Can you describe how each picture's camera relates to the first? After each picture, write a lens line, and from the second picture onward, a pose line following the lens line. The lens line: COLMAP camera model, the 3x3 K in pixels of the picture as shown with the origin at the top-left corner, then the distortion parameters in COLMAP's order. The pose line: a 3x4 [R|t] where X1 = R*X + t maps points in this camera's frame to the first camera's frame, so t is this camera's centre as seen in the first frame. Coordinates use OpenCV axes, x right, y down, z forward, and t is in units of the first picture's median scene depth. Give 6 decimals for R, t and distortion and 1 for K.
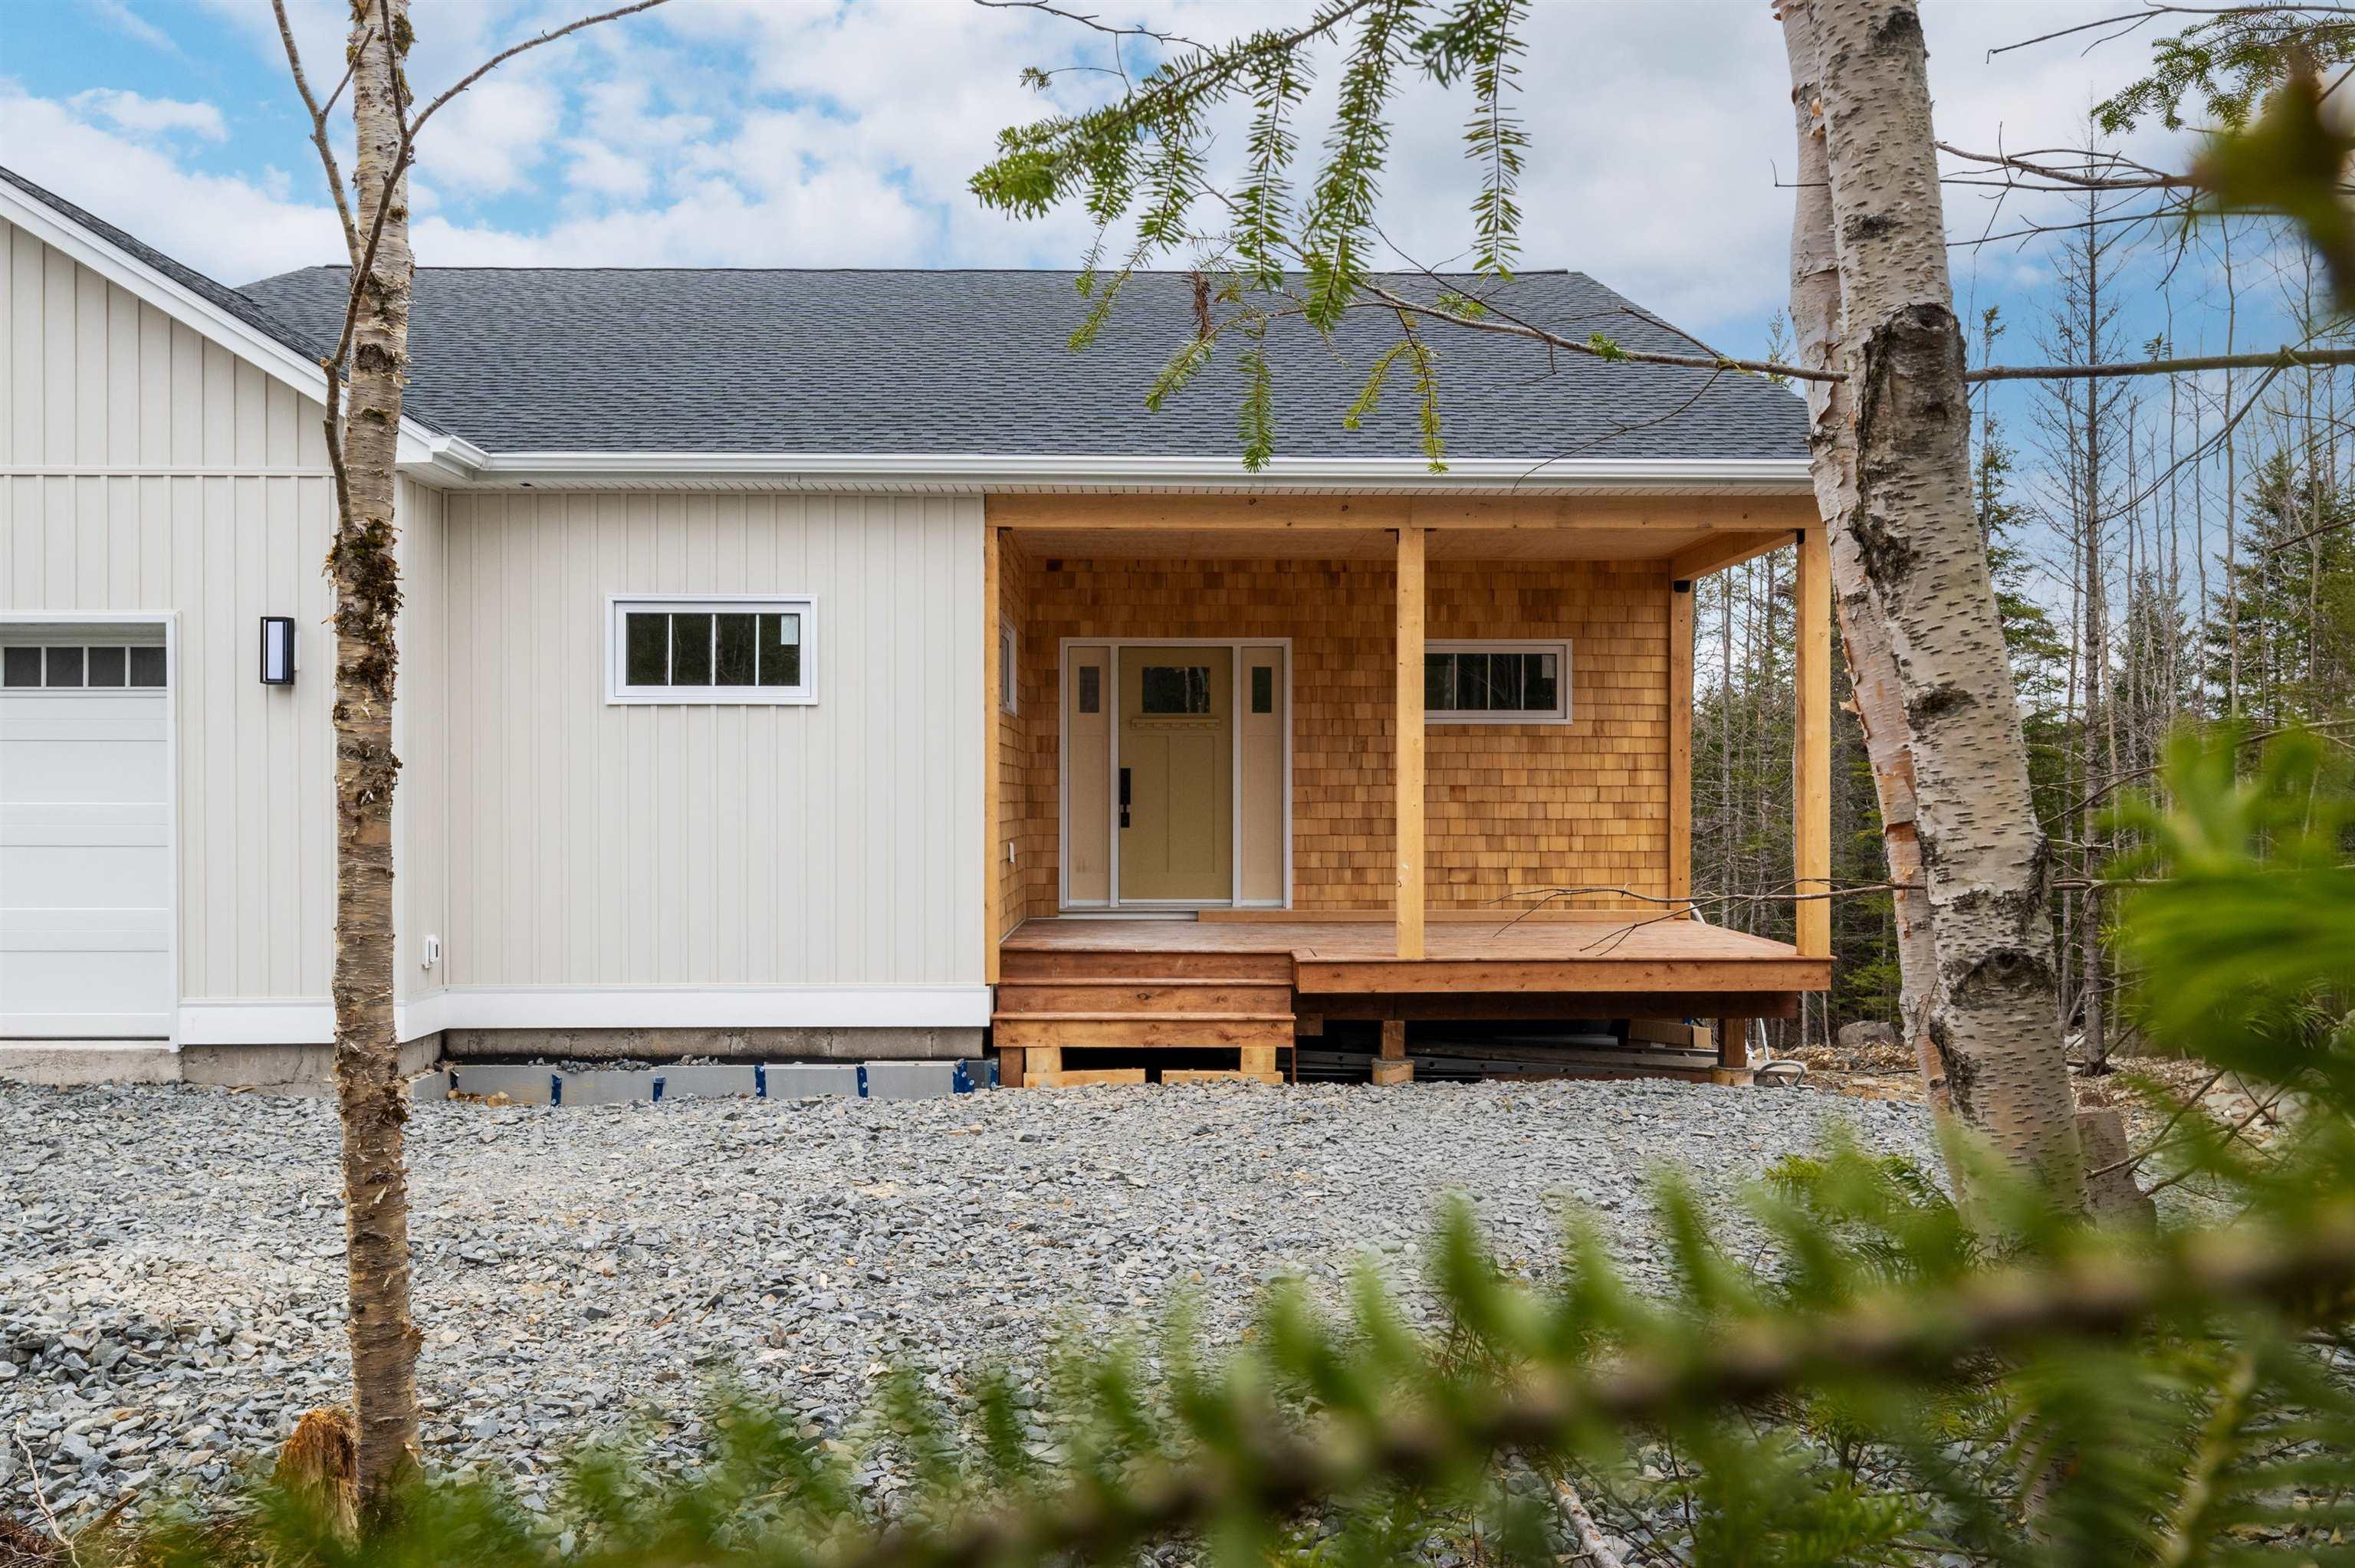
lens RADIAL K [[1806.3, 0, 1177.5], [0, 1806.3, 784.0], [0, 0, 1]] dist [0.007462, 0.003728]
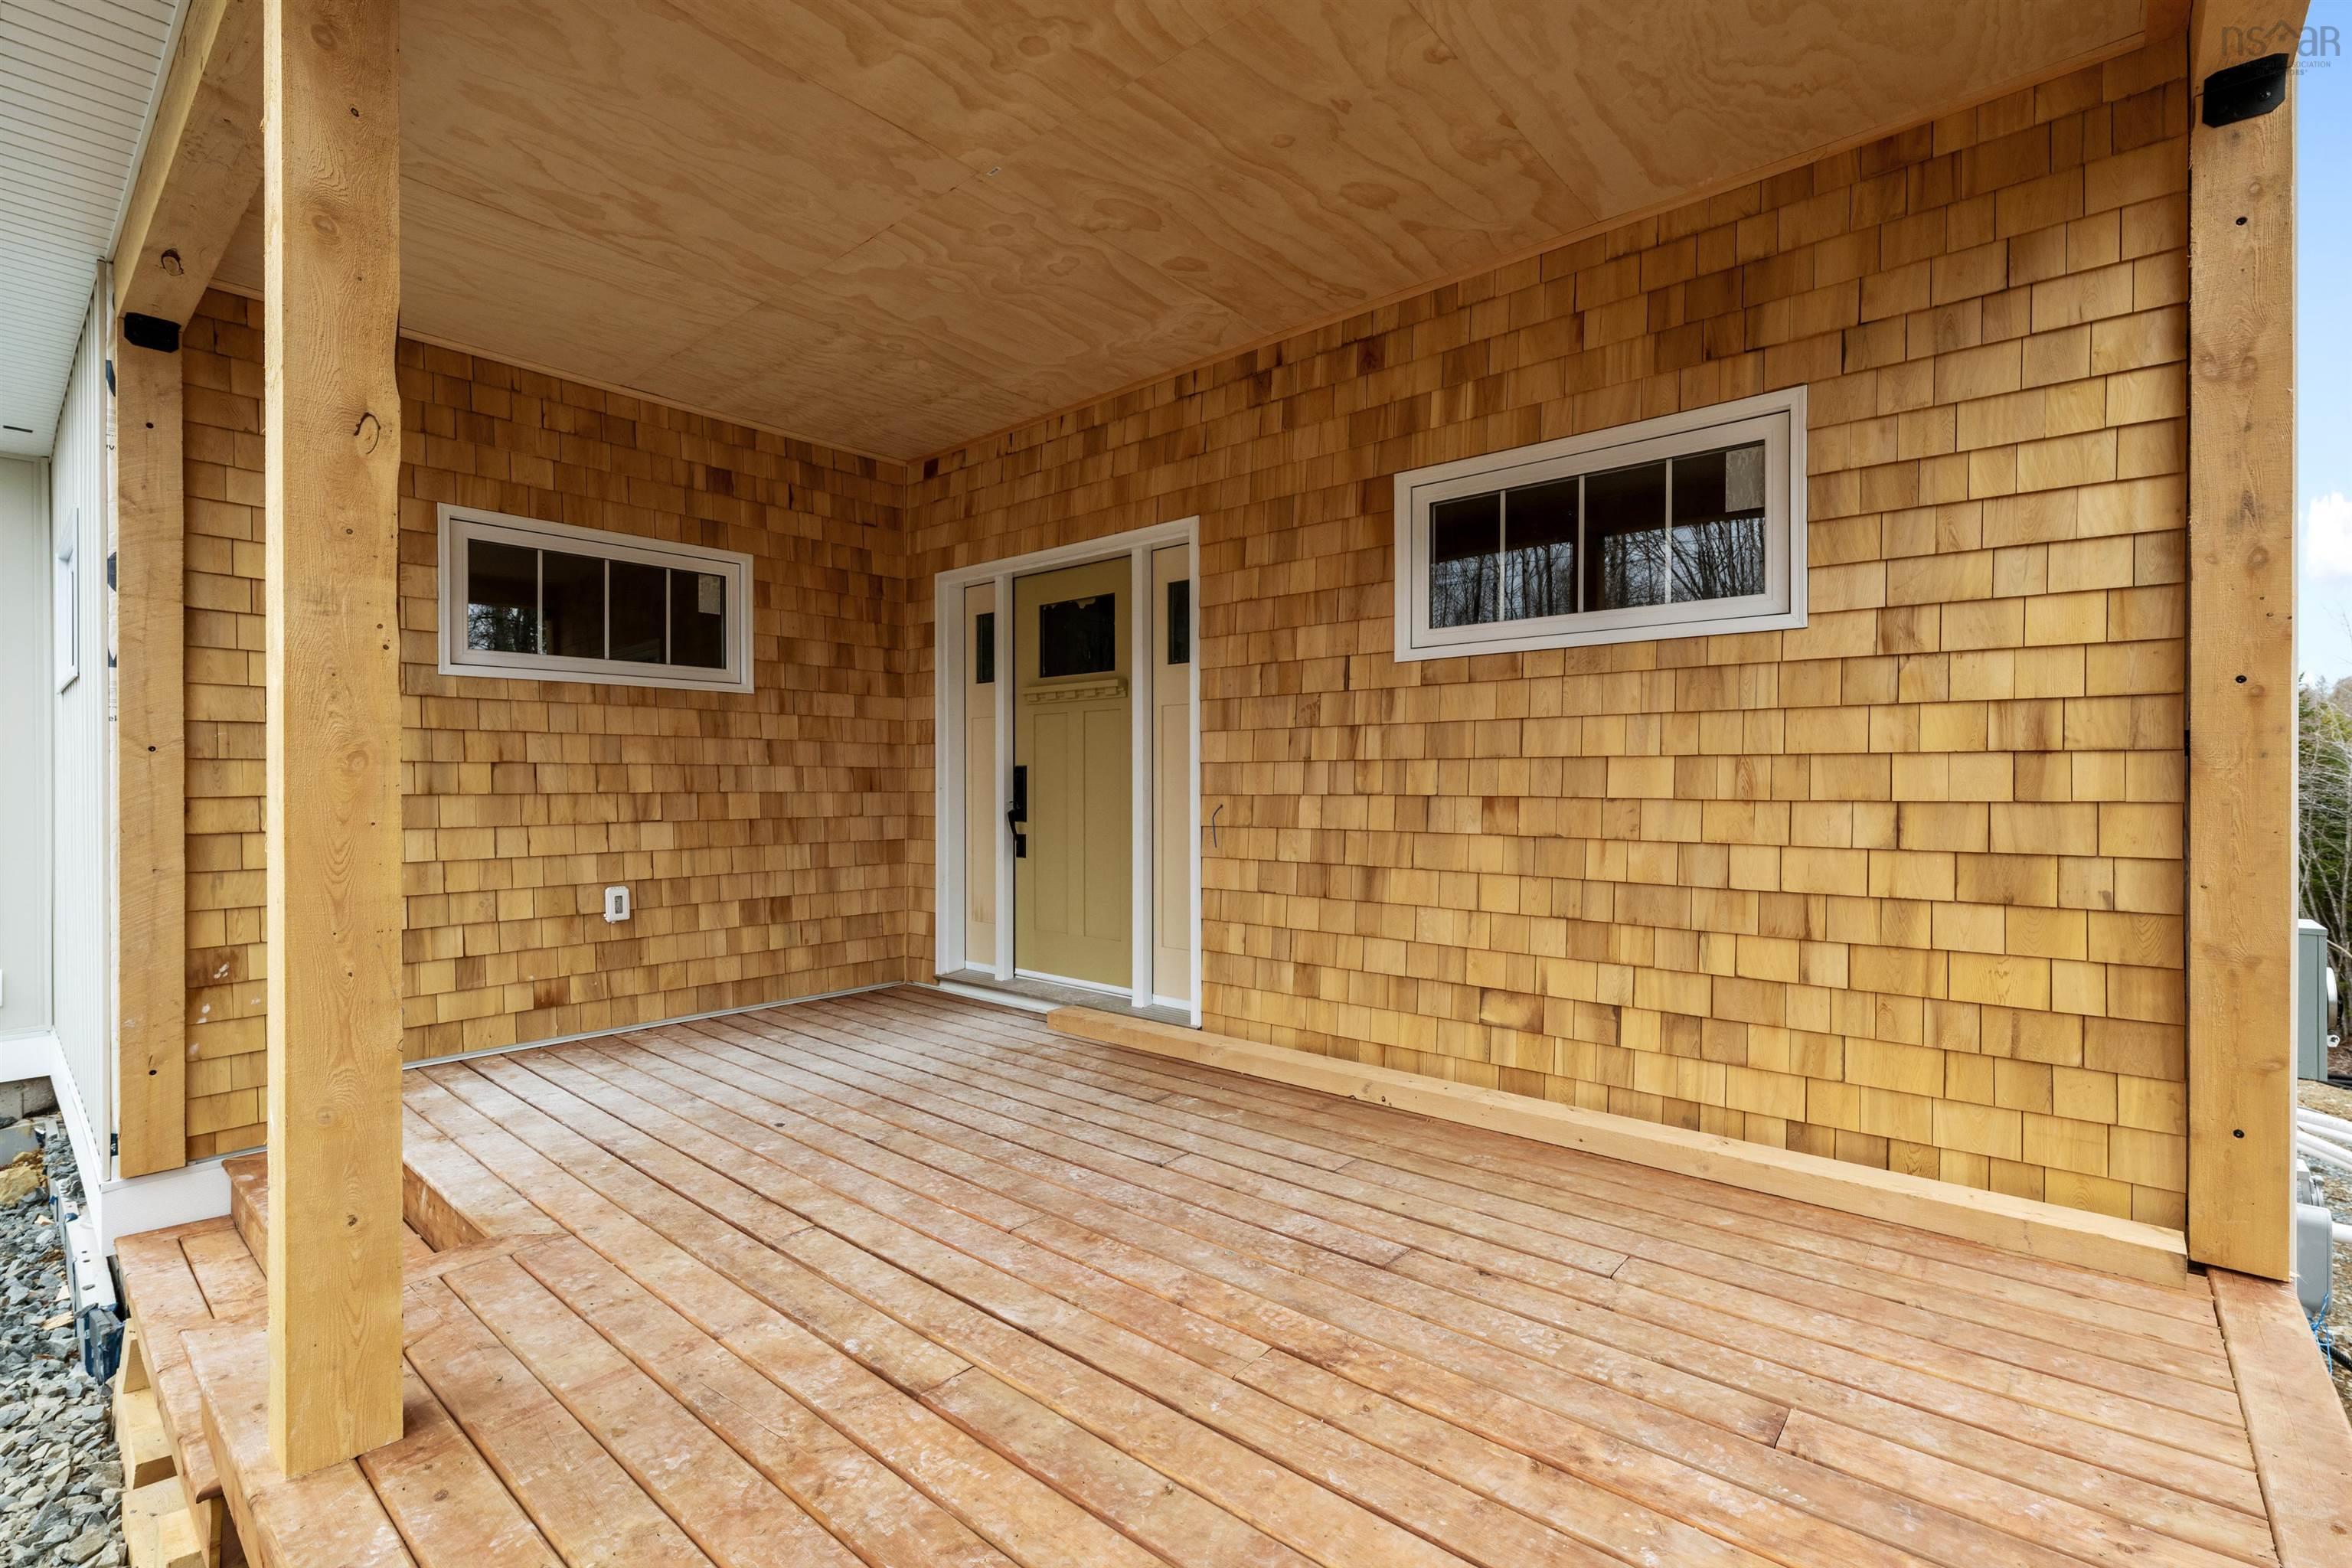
lens RADIAL K [[1057.7, 0, 1176.0], [0, 1057.7, 784.0], [0, 0, 1]] dist [0.002676, -0.000016]
pose [[0.739242, -0.000044, -0.673440, 0.266712], [0.005472, 0.999967, 0.005941, -0.004152], [0.673418, -0.008076, 0.739218, 0.763669]]
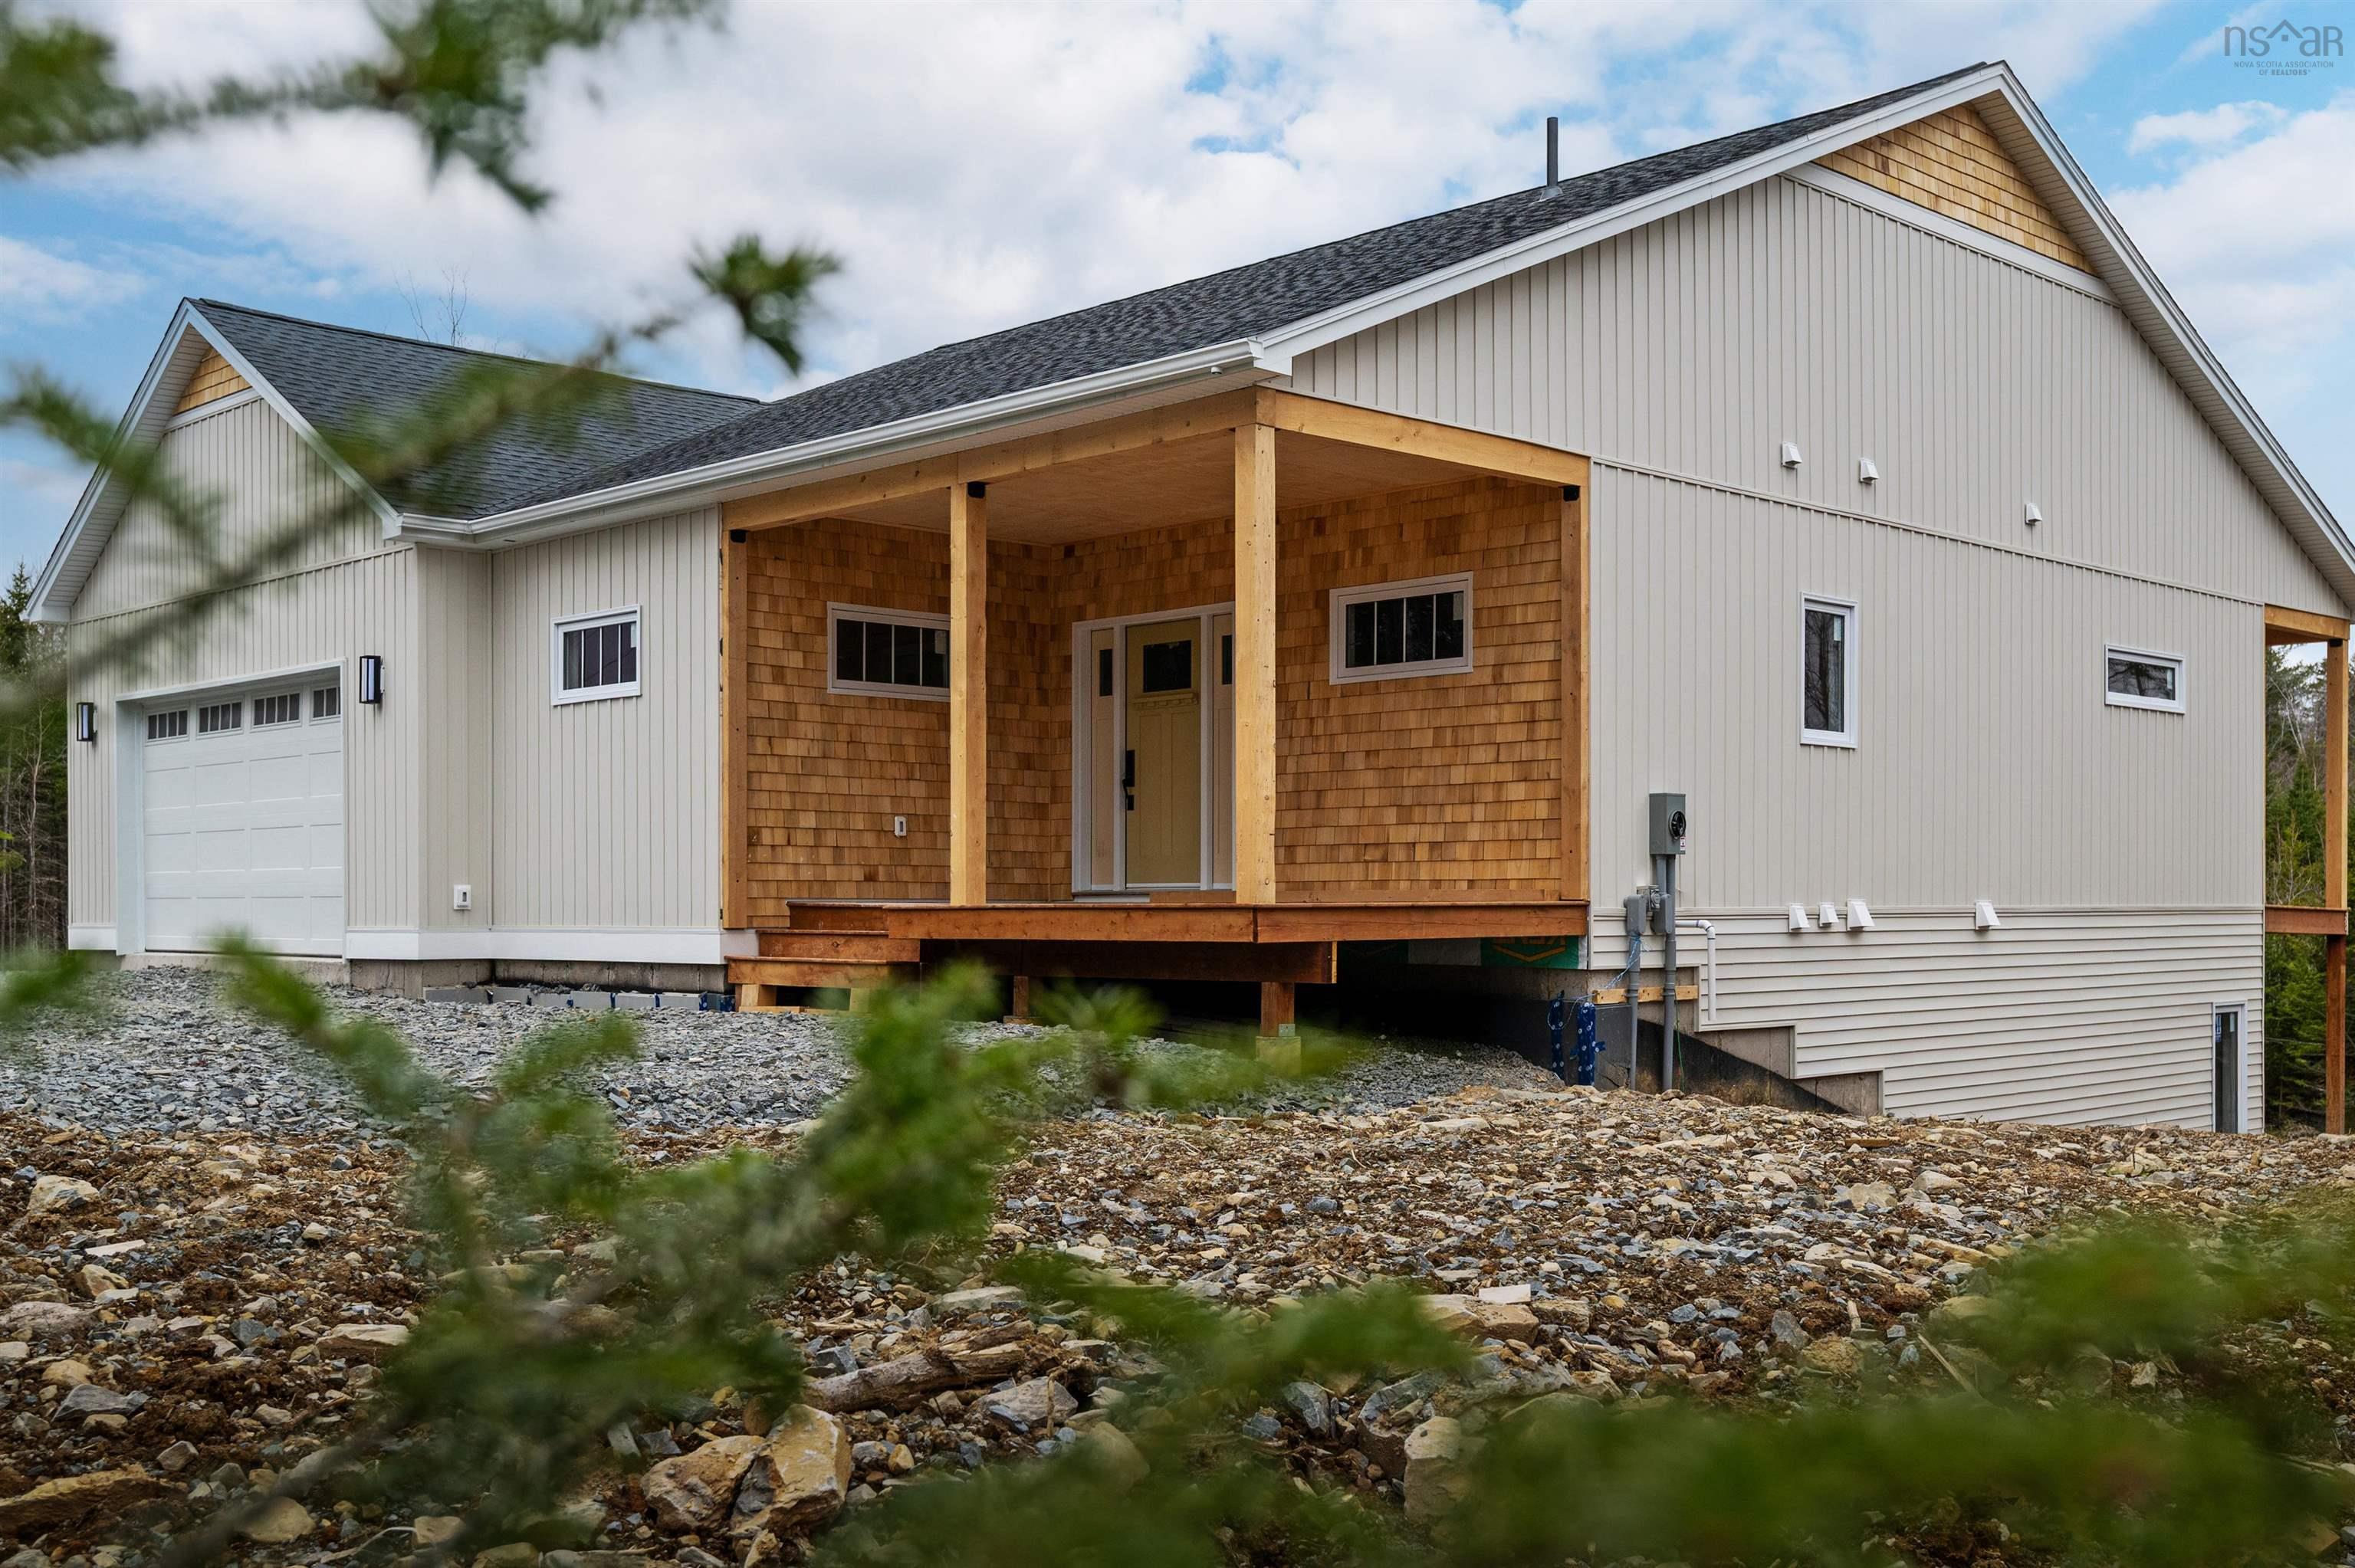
lens RADIAL K [[2451.2, 0, 1182.1], [0, 2451.2, 915.6], [0, 0, 1]] dist [-0.017663, -0.006540]
pose [[0.680766, -0.000103, -0.732501, 0.968285], [0.003218, 0.999991, 0.002850, 0.077705], [0.732494, -0.004297, 0.680760, 0.117041]]
